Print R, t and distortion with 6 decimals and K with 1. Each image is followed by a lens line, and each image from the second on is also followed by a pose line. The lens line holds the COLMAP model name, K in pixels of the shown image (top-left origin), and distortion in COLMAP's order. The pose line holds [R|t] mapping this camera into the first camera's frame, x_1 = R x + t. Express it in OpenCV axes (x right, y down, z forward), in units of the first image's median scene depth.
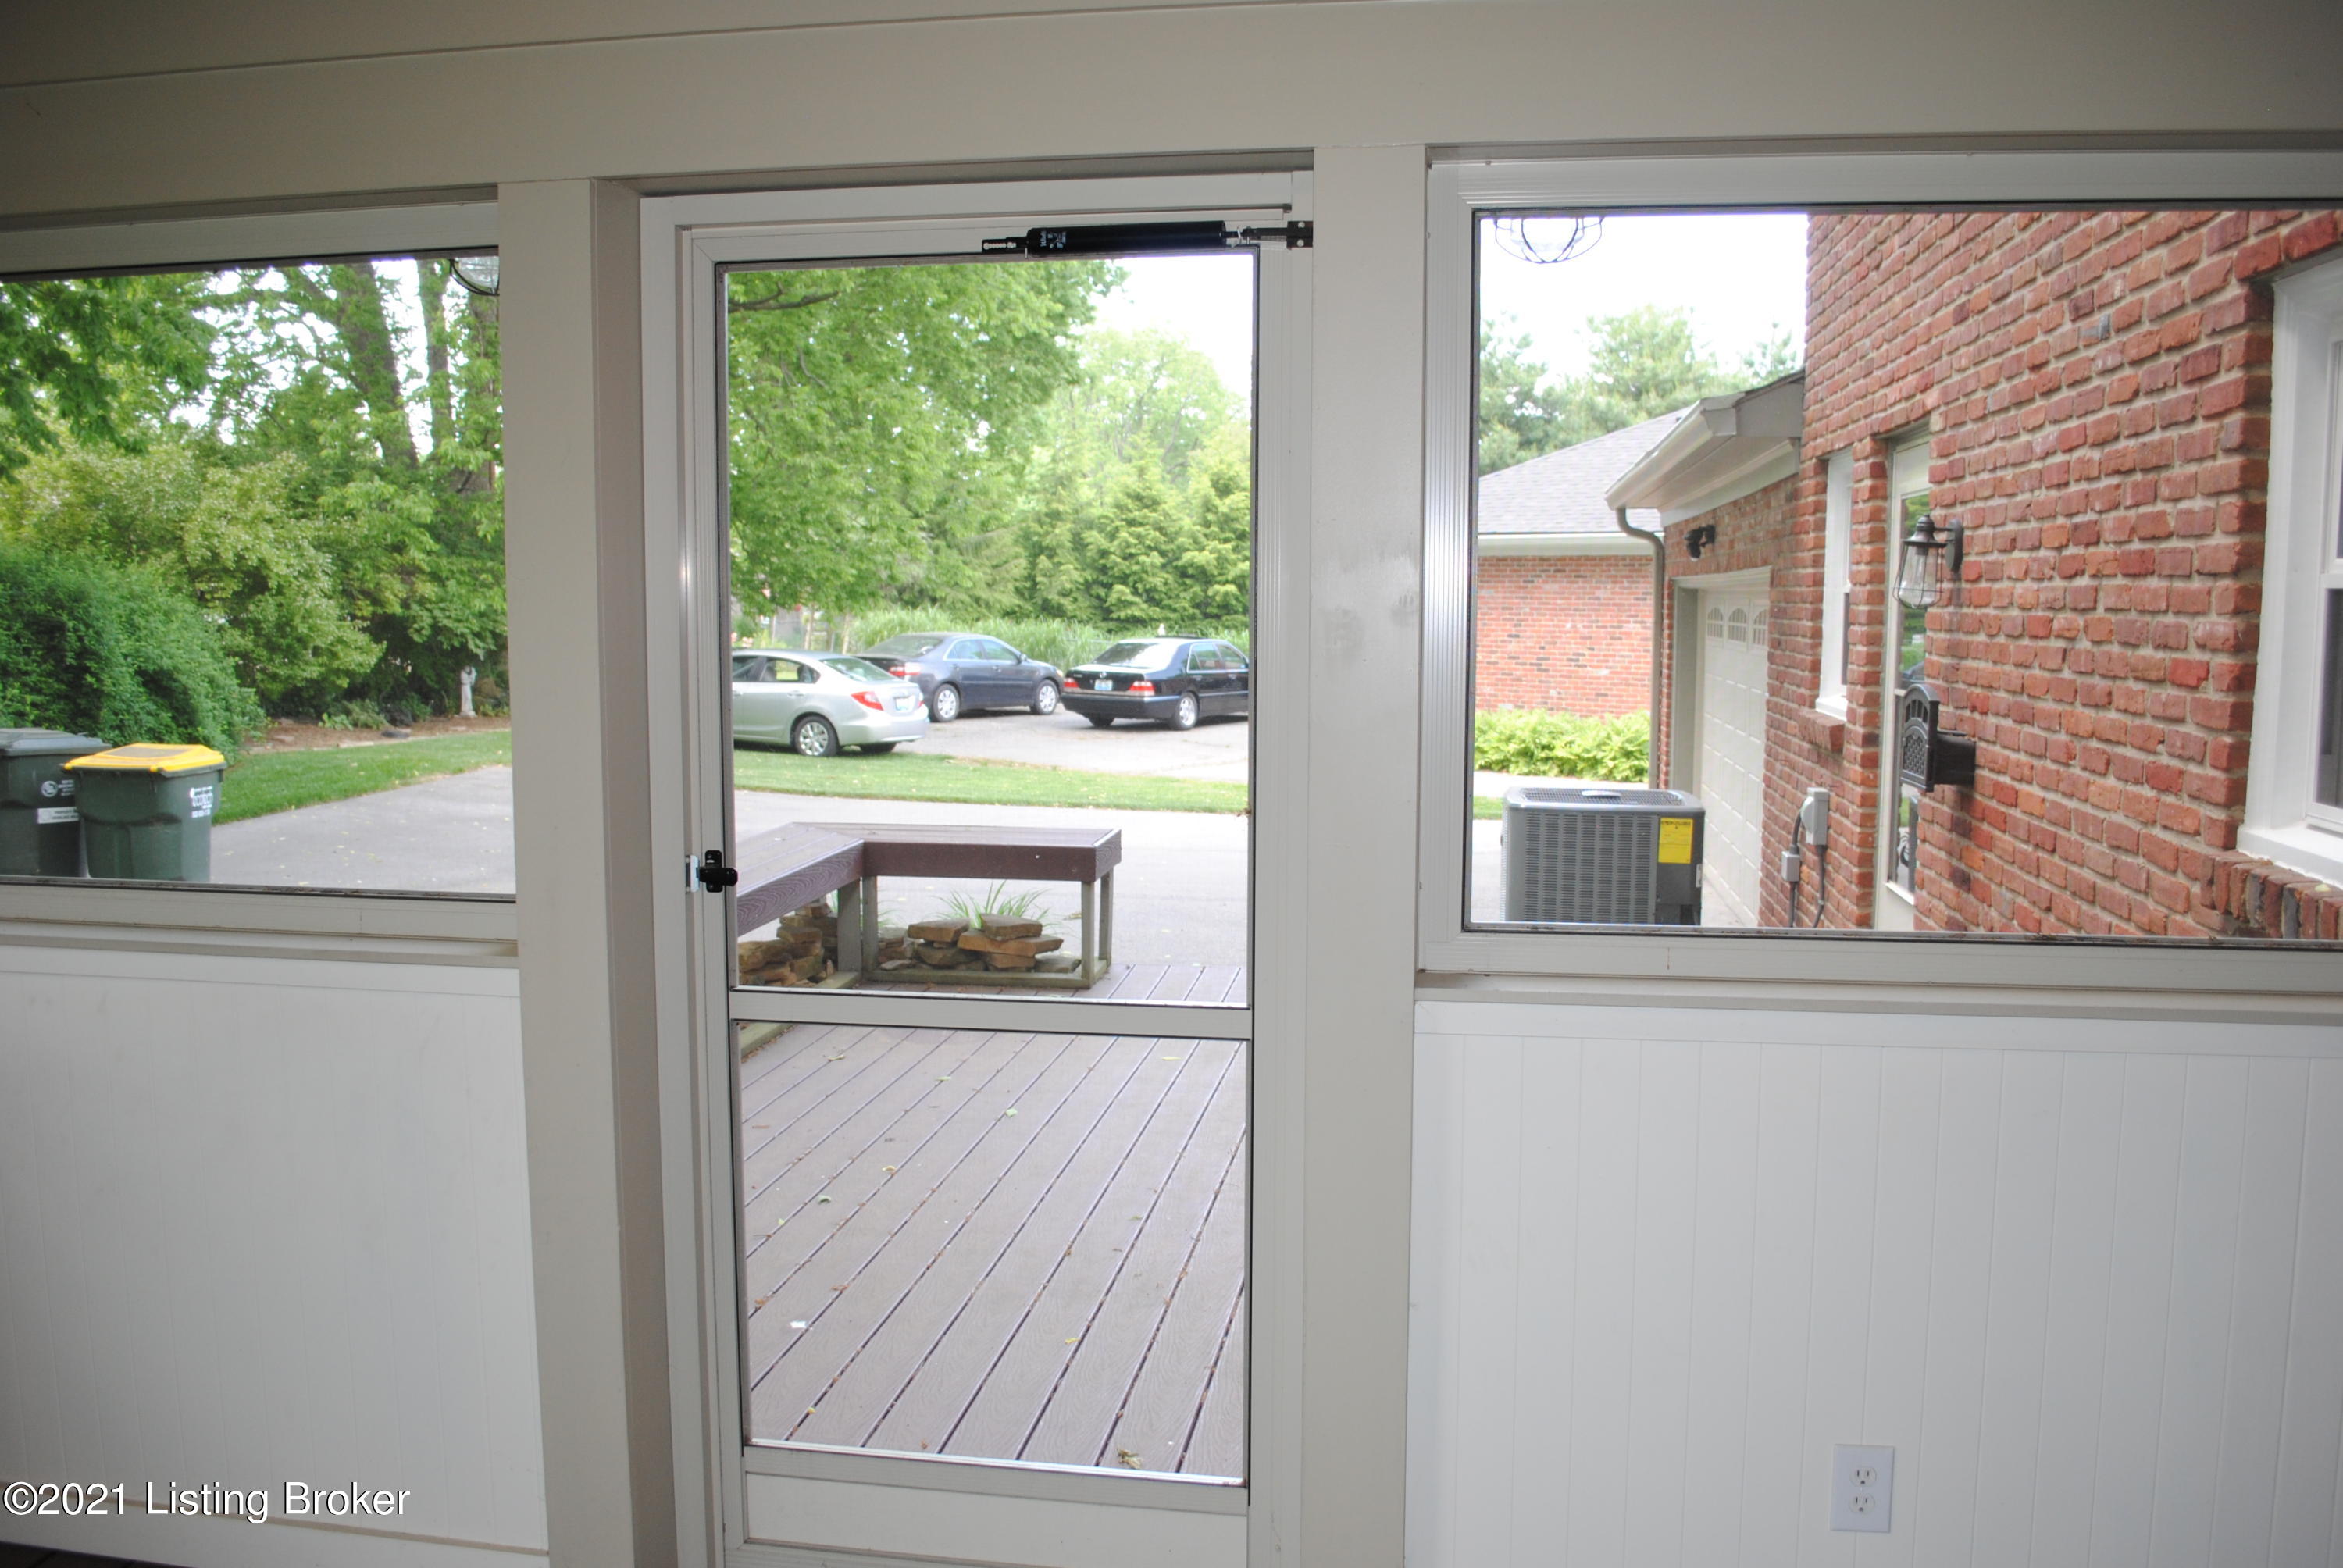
lens RADIAL K [[1833.9, 0, 1172.1], [0, 1833.9, 787.5], [0, 0, 1]] dist [-0.081791, 0.009033]
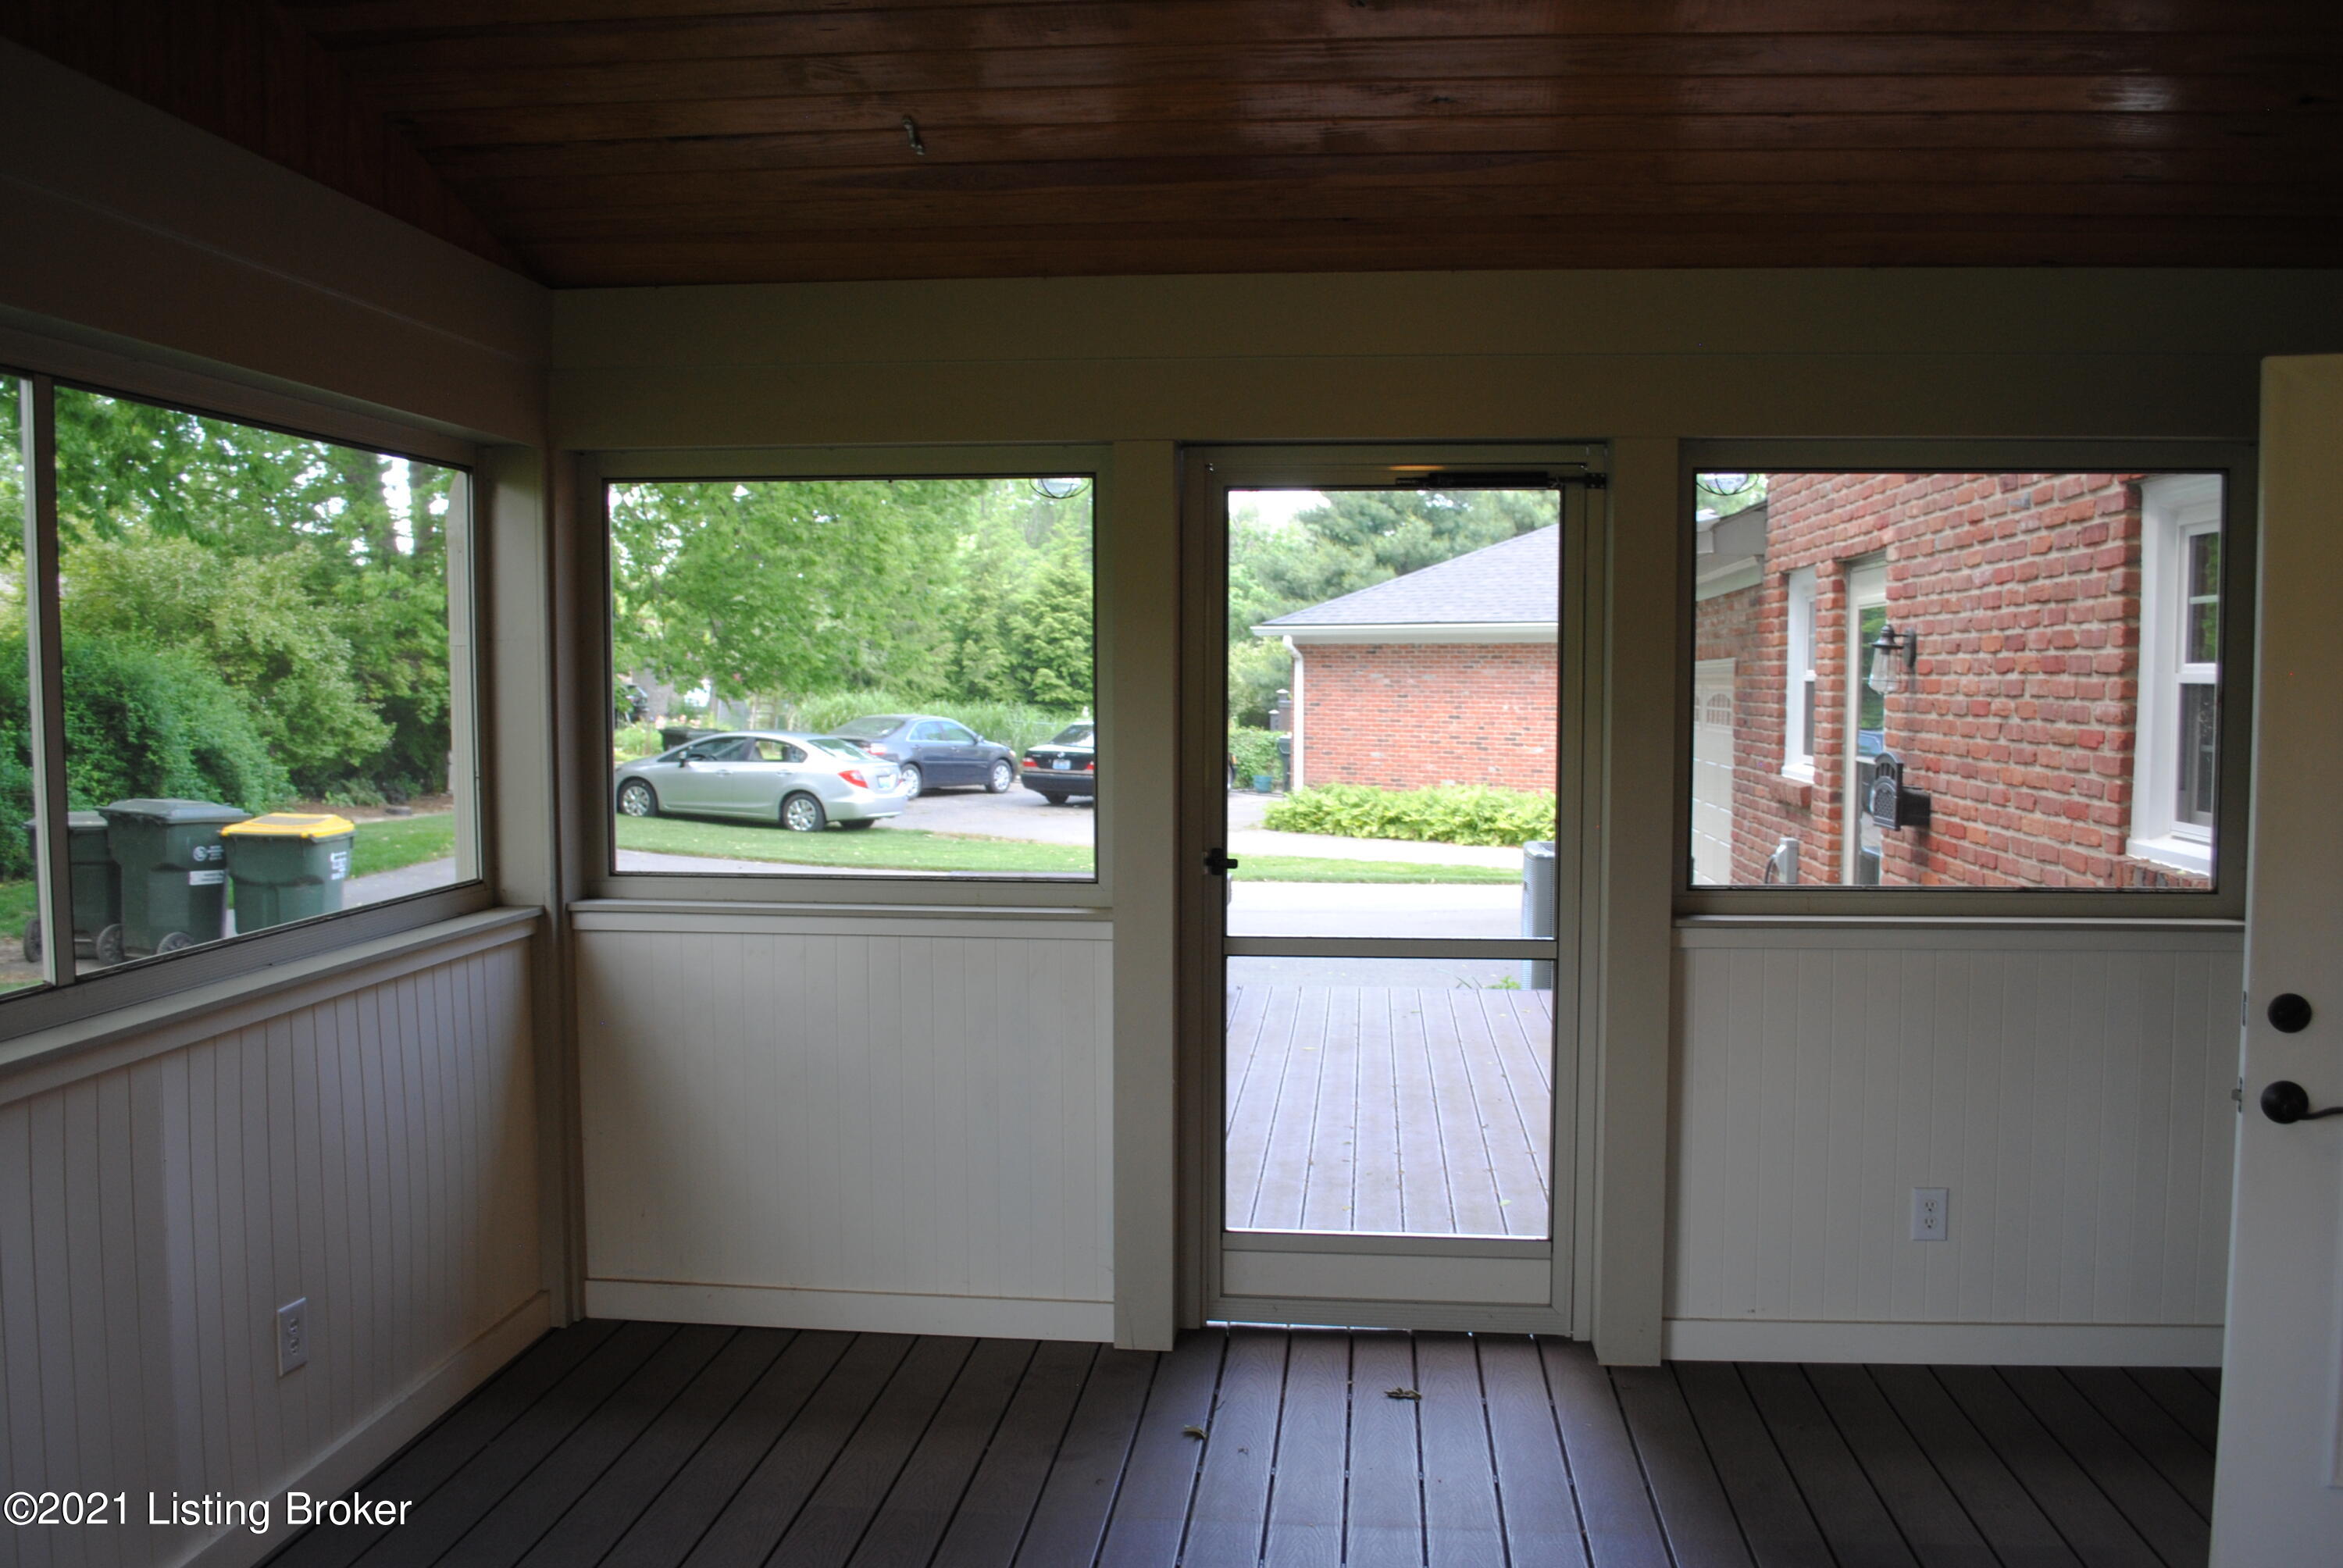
lens RADIAL K [[1833.9, 0, 1169.6], [0, 1833.9, 786.9], [0, 0, 1]] dist [-0.081791, 0.009033]
pose [[0.998400, -0.003106, 0.056454, -0.091975], [0.005648, 0.998975, -0.044917, 0.012610], [-0.056256, 0.045164, 0.997394, -0.145846]]
